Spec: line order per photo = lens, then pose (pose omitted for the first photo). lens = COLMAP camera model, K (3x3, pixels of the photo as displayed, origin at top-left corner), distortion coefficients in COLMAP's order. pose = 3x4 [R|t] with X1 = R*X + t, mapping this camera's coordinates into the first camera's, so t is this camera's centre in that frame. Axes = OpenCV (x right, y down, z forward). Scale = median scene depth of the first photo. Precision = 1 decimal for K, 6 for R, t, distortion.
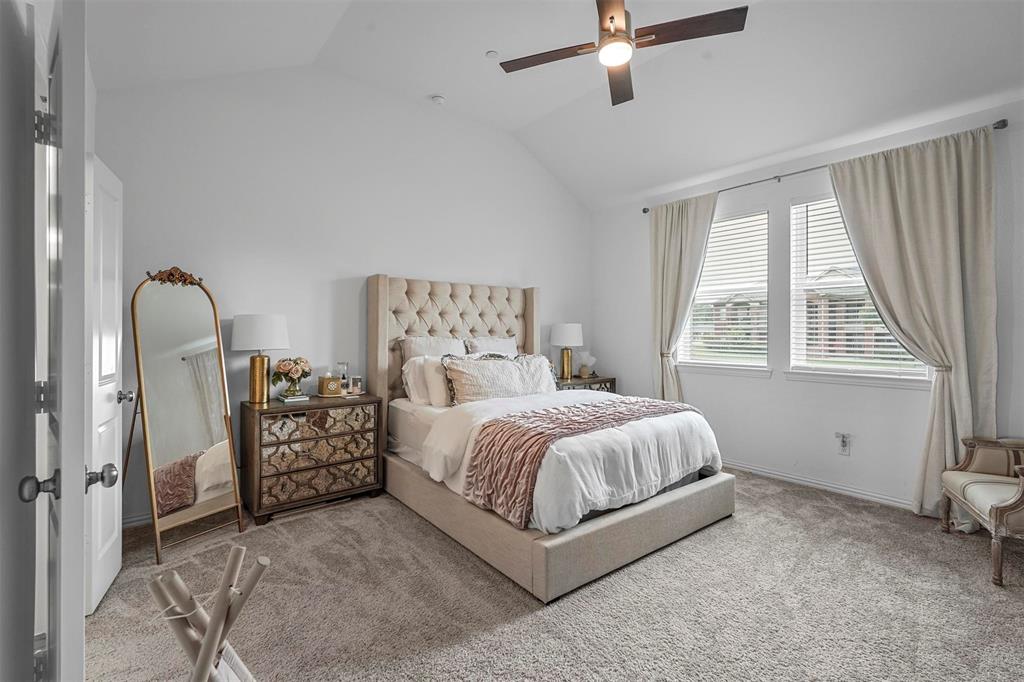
lens RADIAL K [[453.5, 0, 495.8], [0, 453.5, 330.7], [0, 0, 1]] dist [-0.012274, 0.006411]
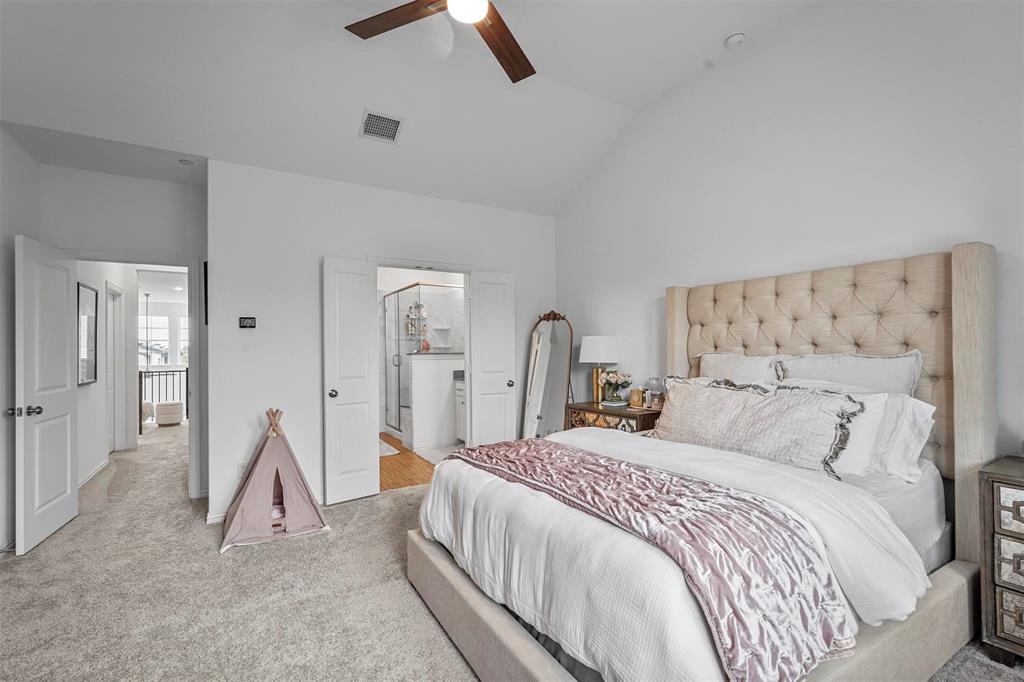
lens RADIAL K [[453.5, 0, 517.7], [0, 453.5, 342.9], [0, 0, 1]] dist [-0.012274, 0.006411]
pose [[-0.110506, -0.014060, -0.993776, 0.658089], [0.017362, 0.999720, -0.016074, 0.001471], [0.993724, -0.019030, -0.110231, 0.726437]]
